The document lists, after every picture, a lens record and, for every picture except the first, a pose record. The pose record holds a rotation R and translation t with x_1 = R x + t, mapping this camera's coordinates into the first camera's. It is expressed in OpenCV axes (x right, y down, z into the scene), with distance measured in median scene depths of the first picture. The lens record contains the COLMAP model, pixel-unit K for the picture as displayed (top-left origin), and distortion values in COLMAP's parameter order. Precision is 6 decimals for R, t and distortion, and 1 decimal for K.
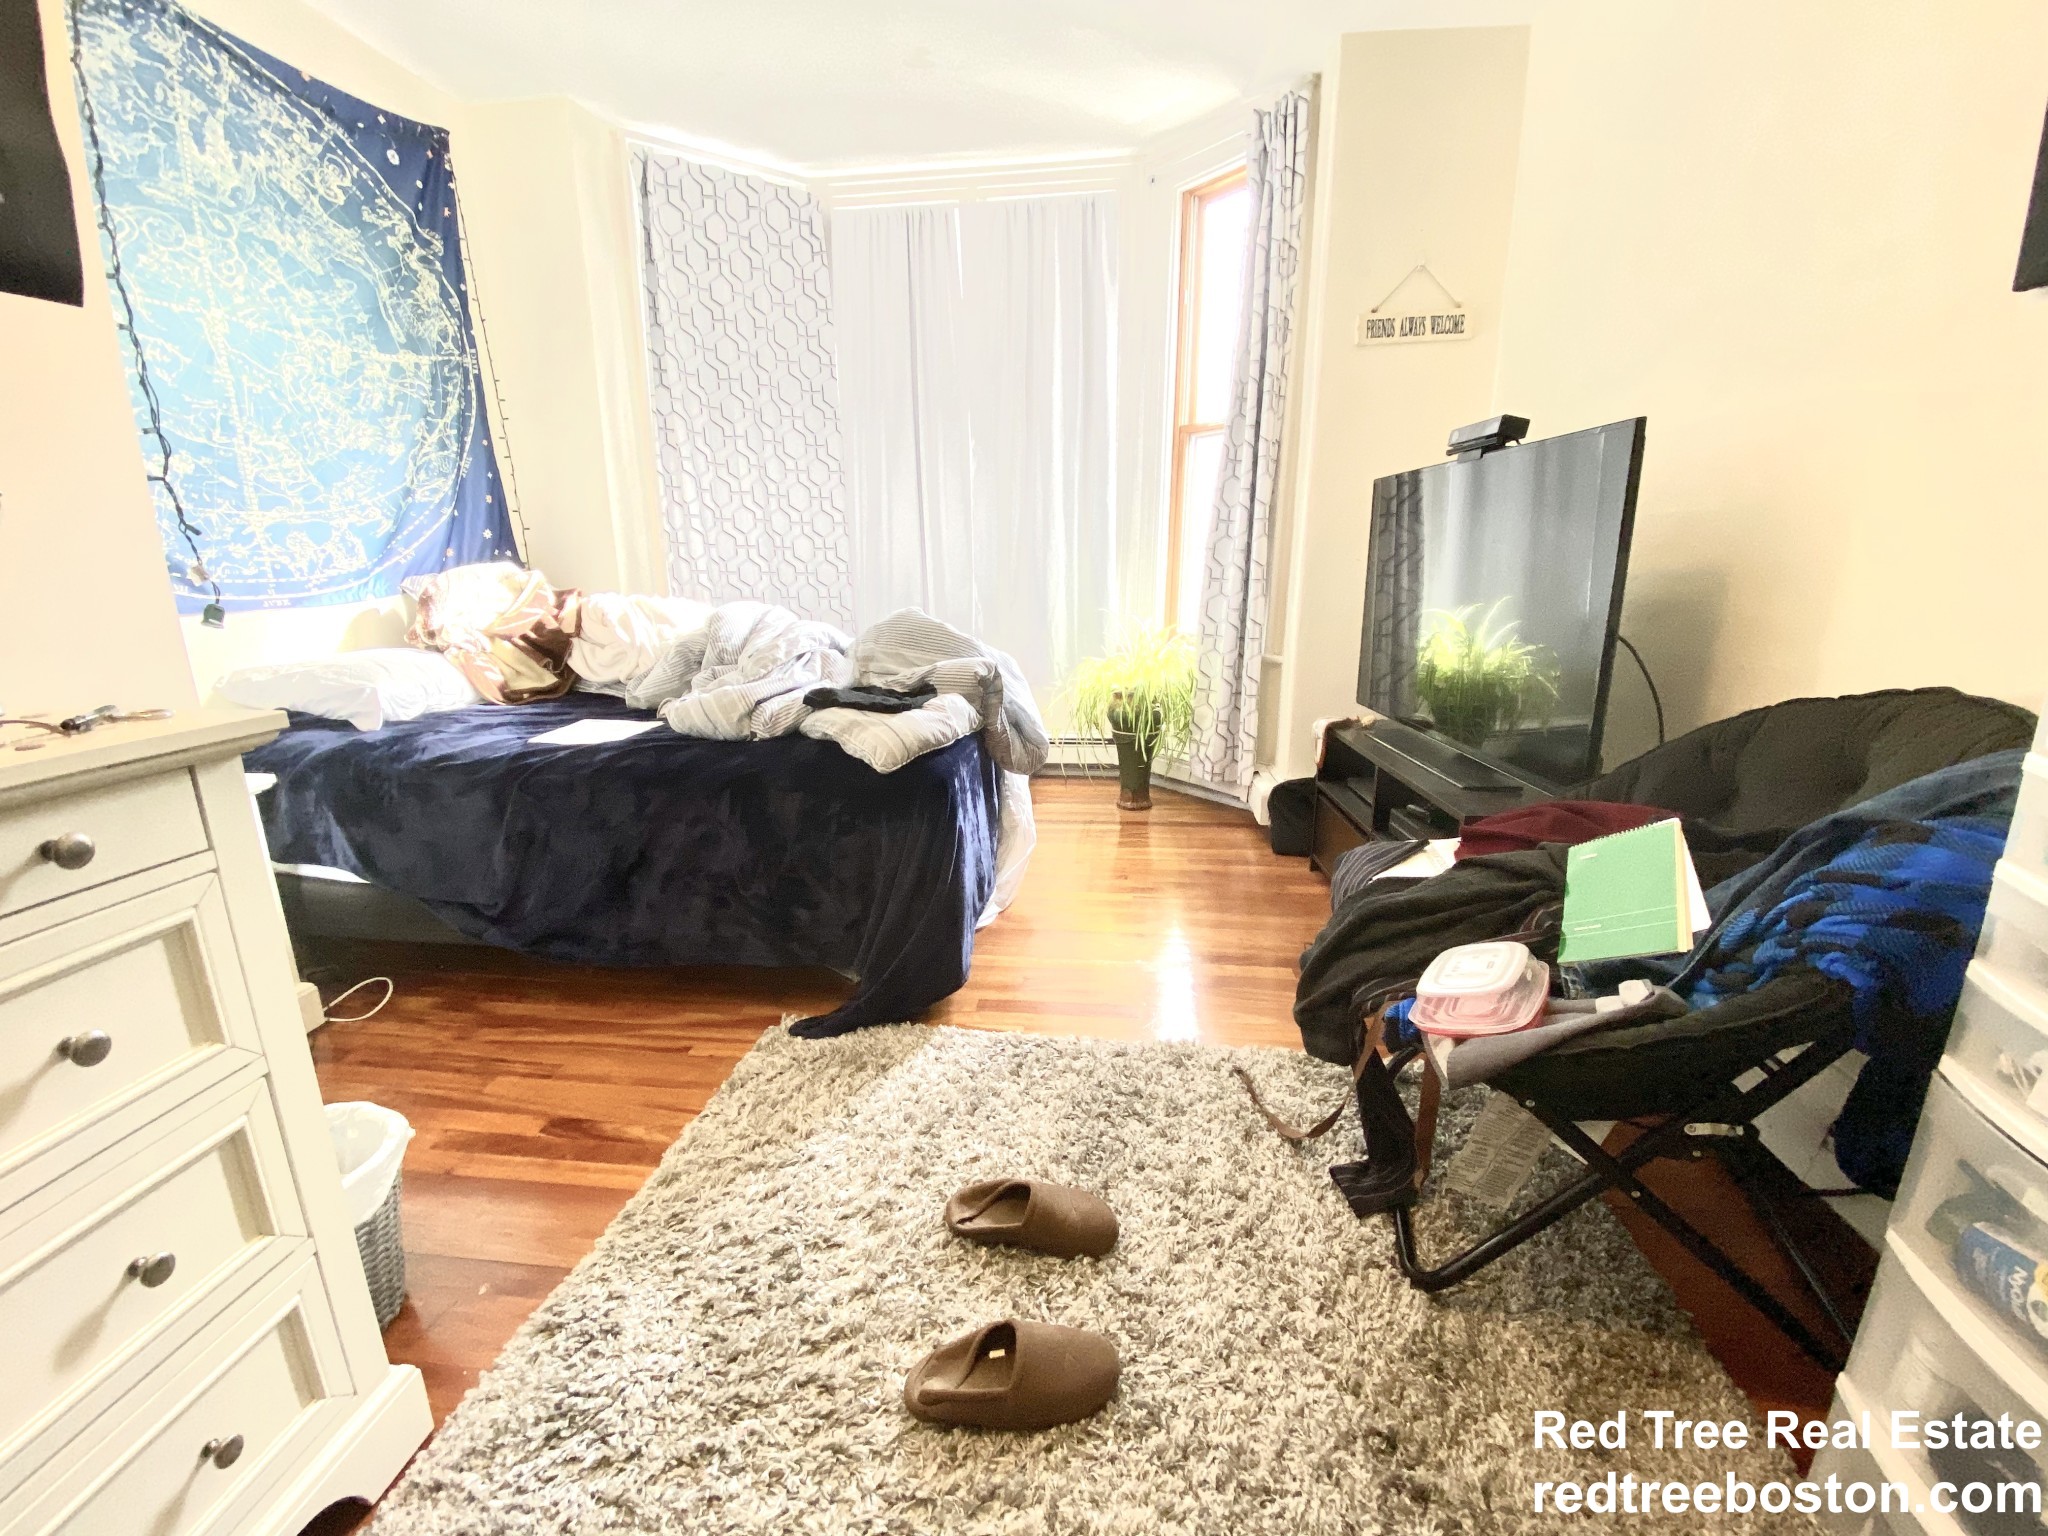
lens RADIAL K [[825.2, 0, 1020.4], [0, 825.2, 765.6], [0, 0, 1]] dist [0.008535, -0.016071]
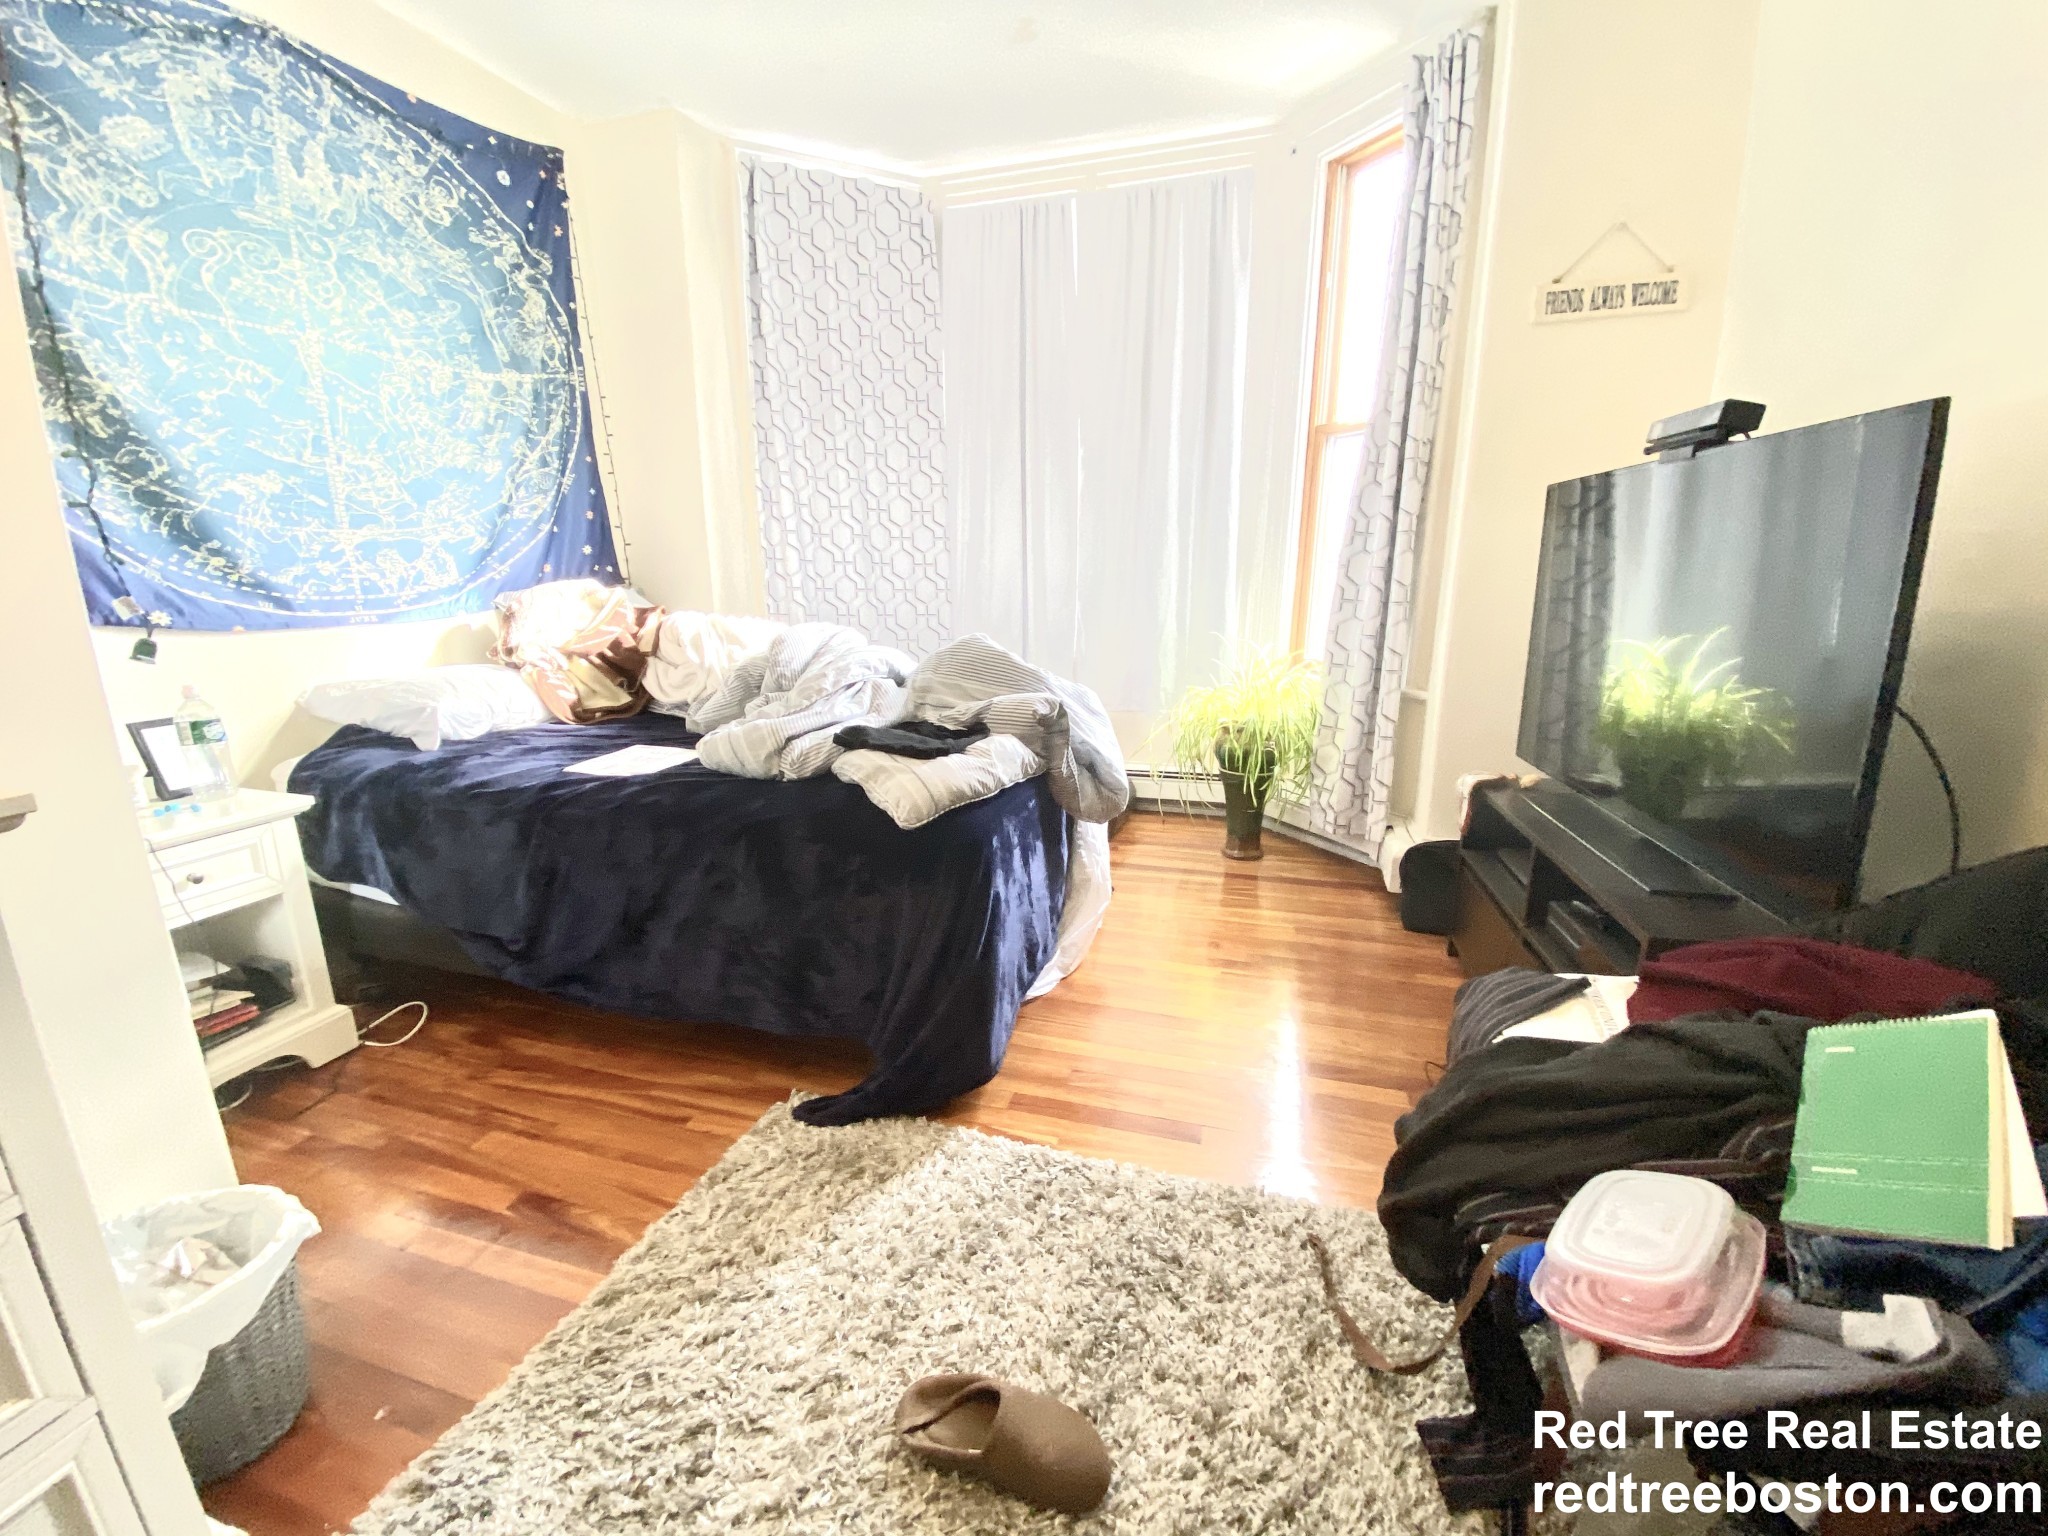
lens RADIAL K [[825.2, 0, 1020.2], [0, 825.2, 765.6], [0, 0, 1]] dist [0.008535, -0.016071]
pose [[0.984311, 0.044865, -0.170644, 0.093372], [-0.046573, 0.998897, -0.006014, -0.056750], [0.170186, 0.013867, 0.985314, 0.158585]]
